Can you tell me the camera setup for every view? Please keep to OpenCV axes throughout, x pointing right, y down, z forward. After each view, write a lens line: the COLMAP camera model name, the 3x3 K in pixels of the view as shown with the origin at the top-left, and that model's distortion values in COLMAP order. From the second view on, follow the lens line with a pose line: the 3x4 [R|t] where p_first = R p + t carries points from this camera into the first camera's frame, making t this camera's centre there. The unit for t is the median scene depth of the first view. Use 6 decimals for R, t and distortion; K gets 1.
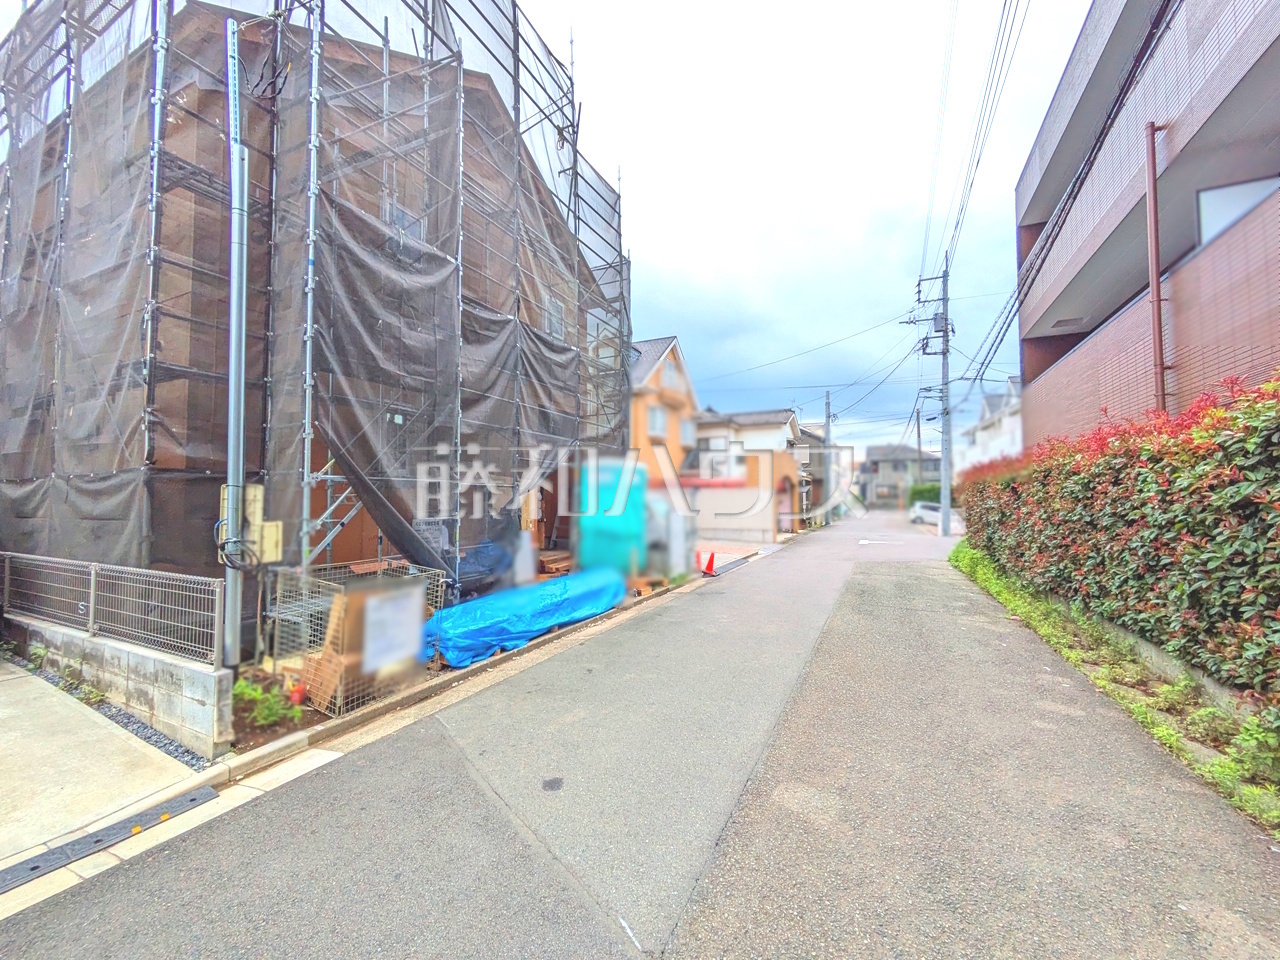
lens RADIAL K [[506.1, 0, 635.4], [0, 506.1, 482.0], [0, 0, 1]] dist [0.000406, 0.001286]
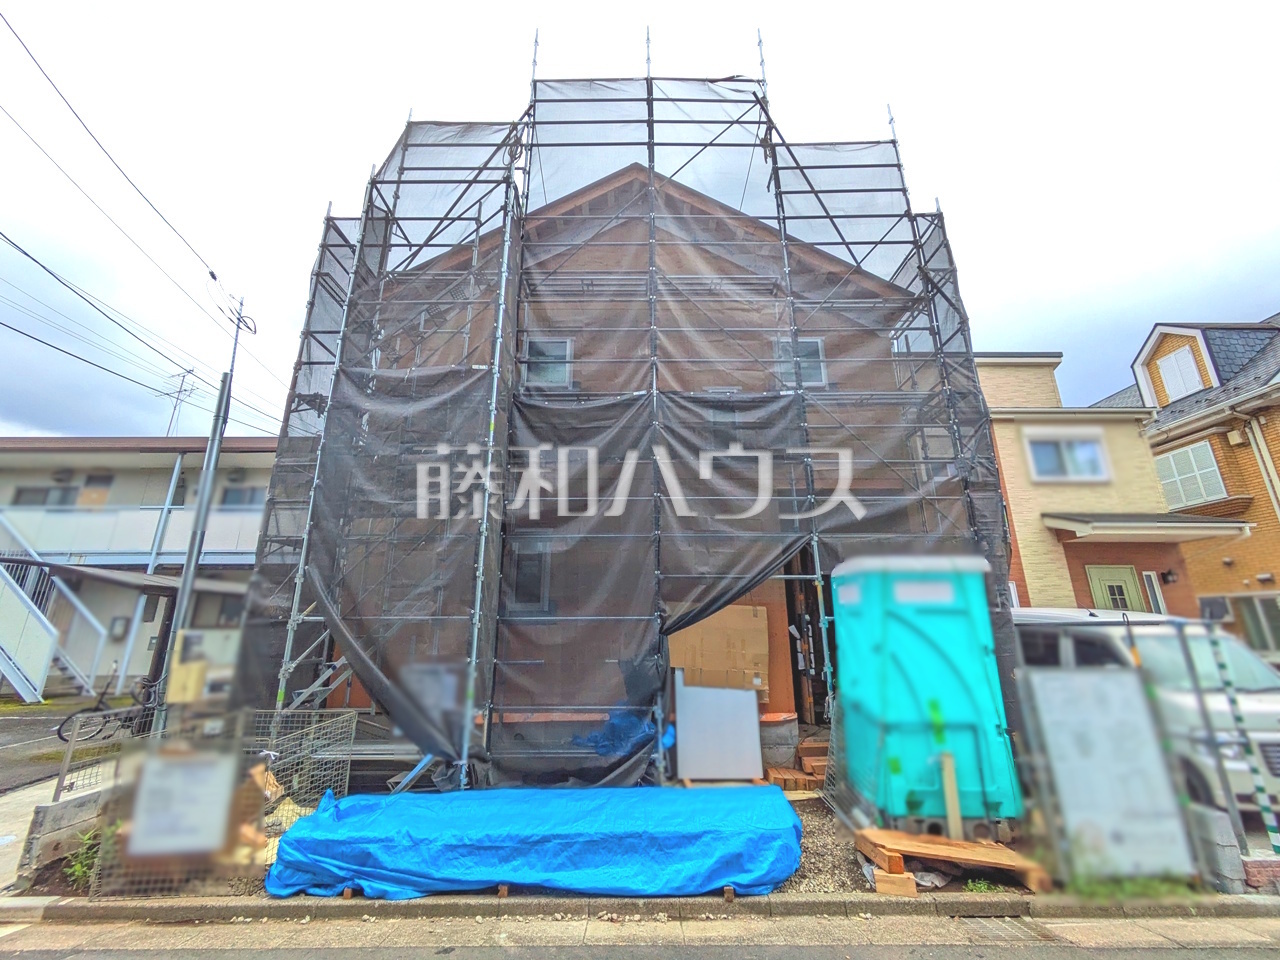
lens RADIAL K [[506.1, 0, 632.8], [0, 506.1, 482.4], [0, 0, 1]] dist [0.000406, 0.001286]
pose [[0.441189, -0.249099, -0.862150, 0.491112], [0.034421, 0.964694, -0.261113, 0.011099], [0.896754, 0.085524, 0.434187, 0.854968]]
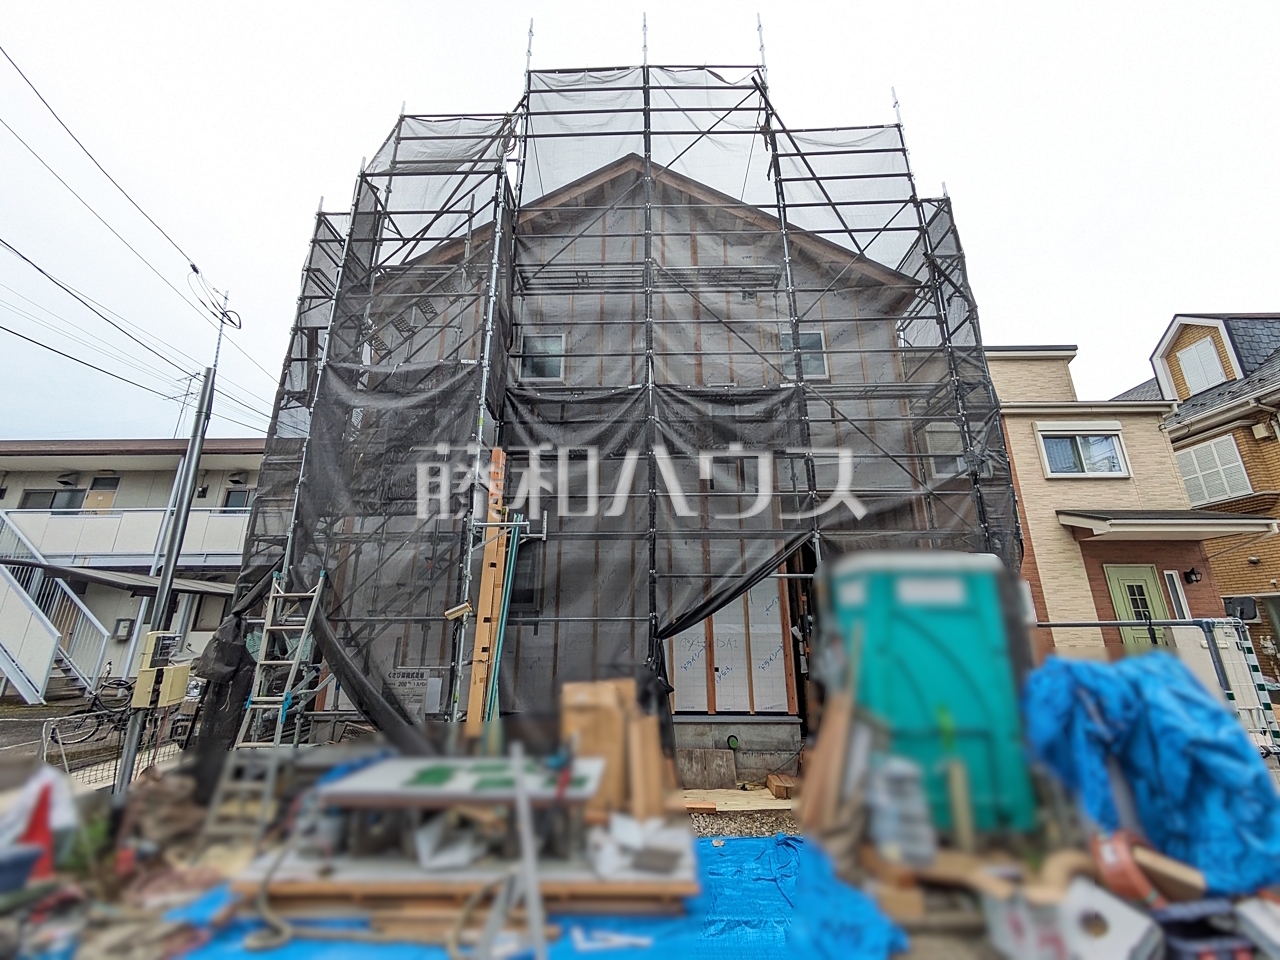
lens RADIAL K [[506.1, 0, 633.0], [0, 506.1, 482.9], [0, 0, 1]] dist [0.000406, 0.001286]
pose [[0.424185, -0.253867, -0.869263, 0.473851], [0.035152, 0.963794, -0.264320, 0.013839], [0.904893, 0.081564, 0.417751, 0.892863]]
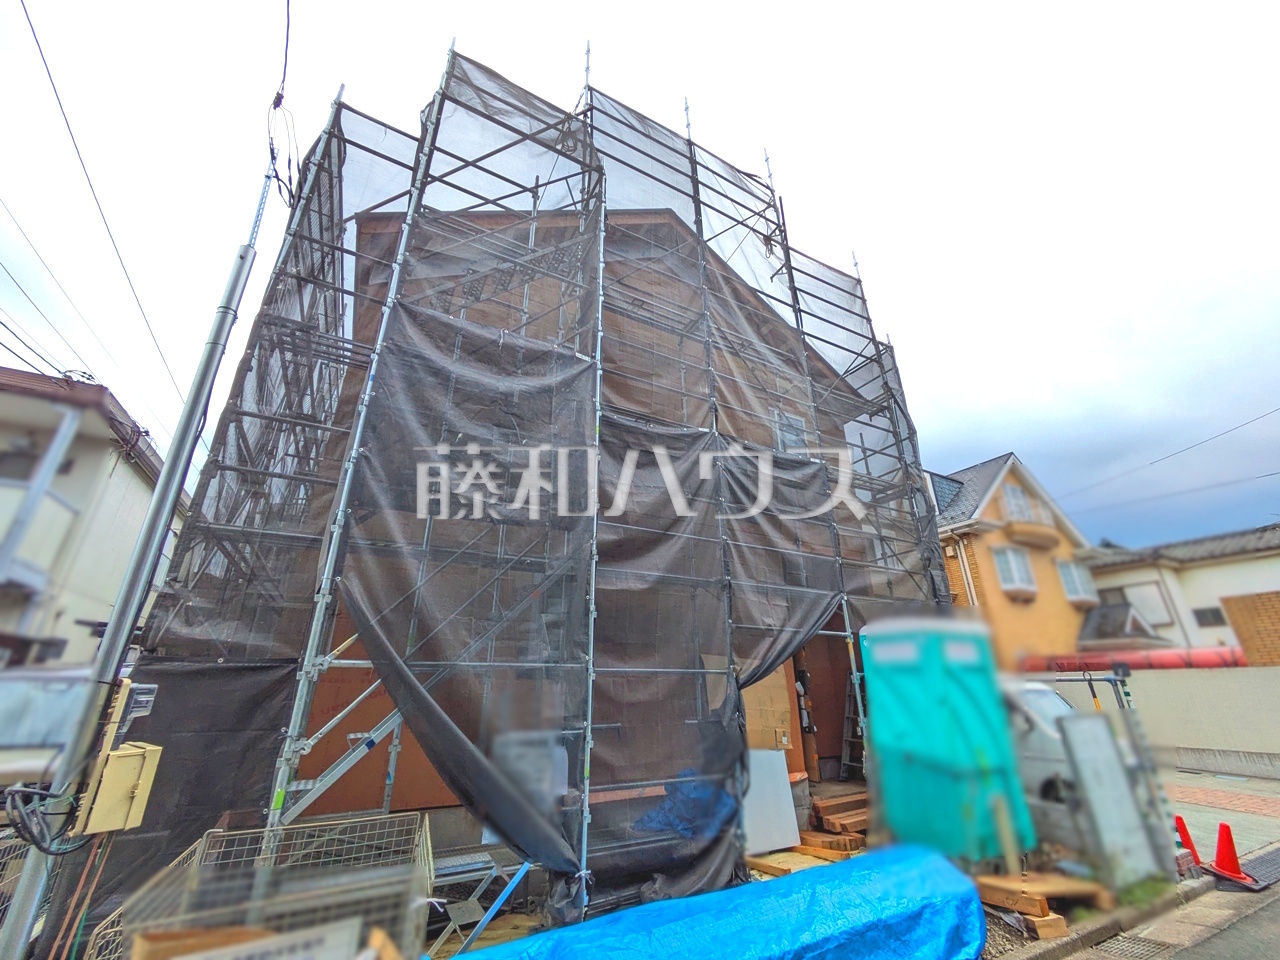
lens RADIAL K [[506.1, 0, 635.7], [0, 506.1, 481.9], [0, 0, 1]] dist [0.000406, 0.001286]
pose [[0.815699, -0.222912, -0.533803, 0.067131], [0.023935, 0.934989, -0.353869, 0.009761], [0.577981, 0.275874, 0.768005, 0.502343]]
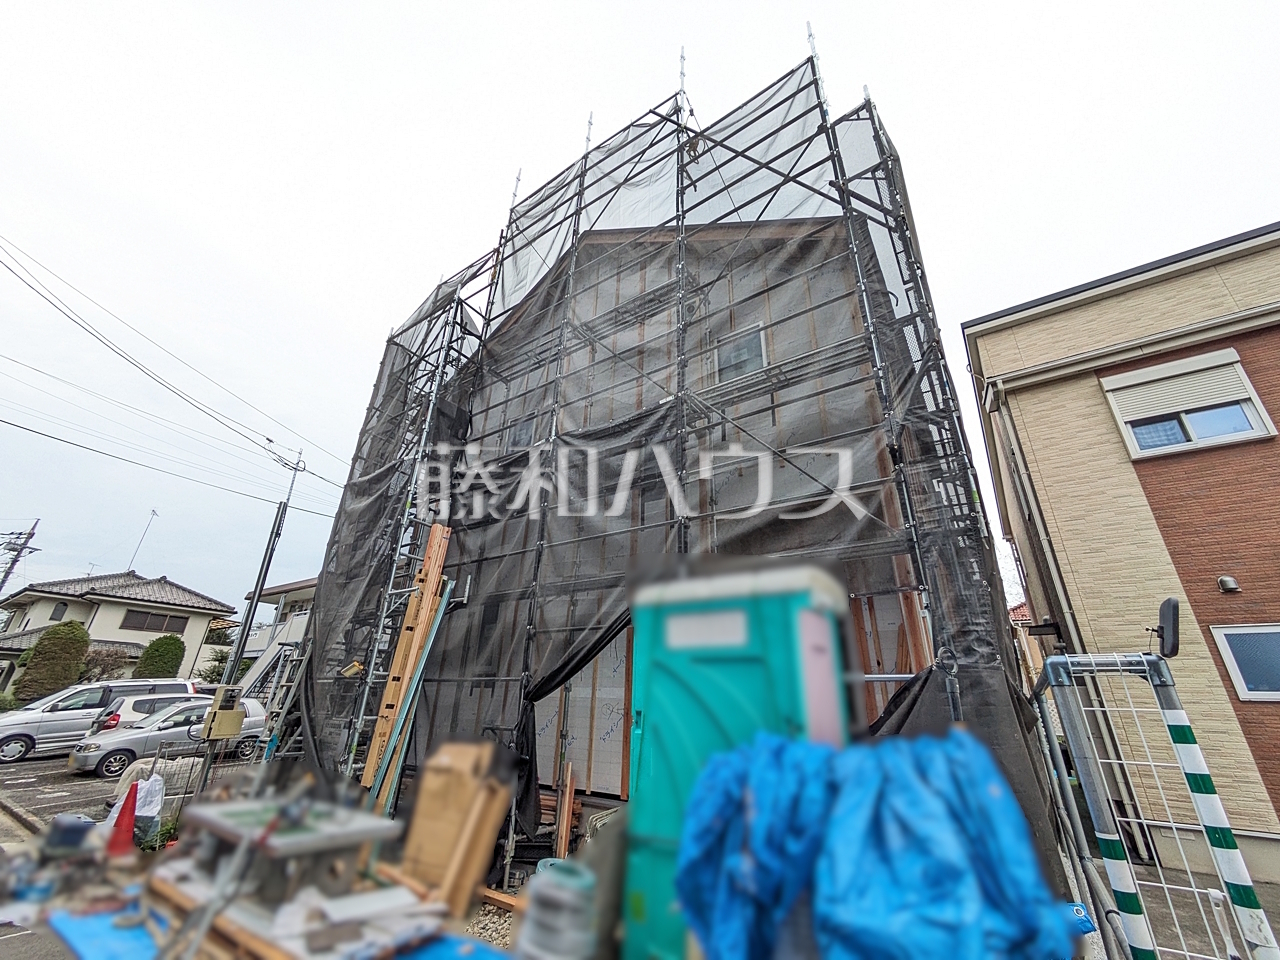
lens RADIAL K [[506.1, 0, 634.9], [0, 506.1, 480.6], [0, 0, 1]] dist [0.000406, 0.001286]
pose [[-0.140636, -0.407631, -0.902252, 0.515671], [0.008951, 0.910748, -0.412865, 0.057114], [0.990021, -0.066140, -0.124436, 1.586121]]
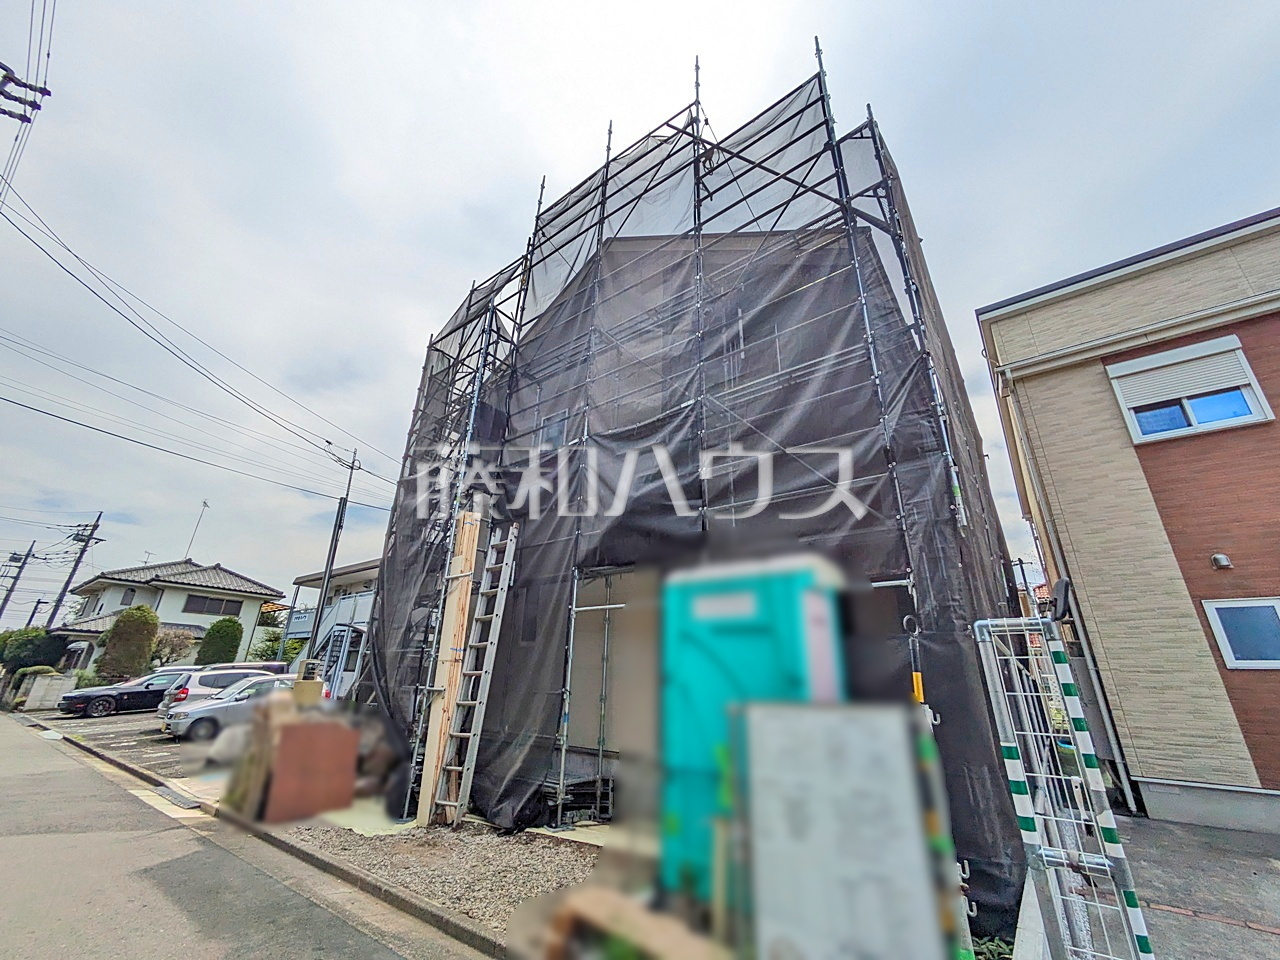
lens RADIAL K [[506.1, 0, 633.0], [0, 506.1, 481.6], [0, 0, 1]] dist [0.000406, 0.001286]
pose [[-0.189548, -0.371168, -0.909014, 0.619535], [0.008770, 0.925120, -0.379573, 0.076795], [0.981832, -0.079919, -0.172100, 1.592649]]
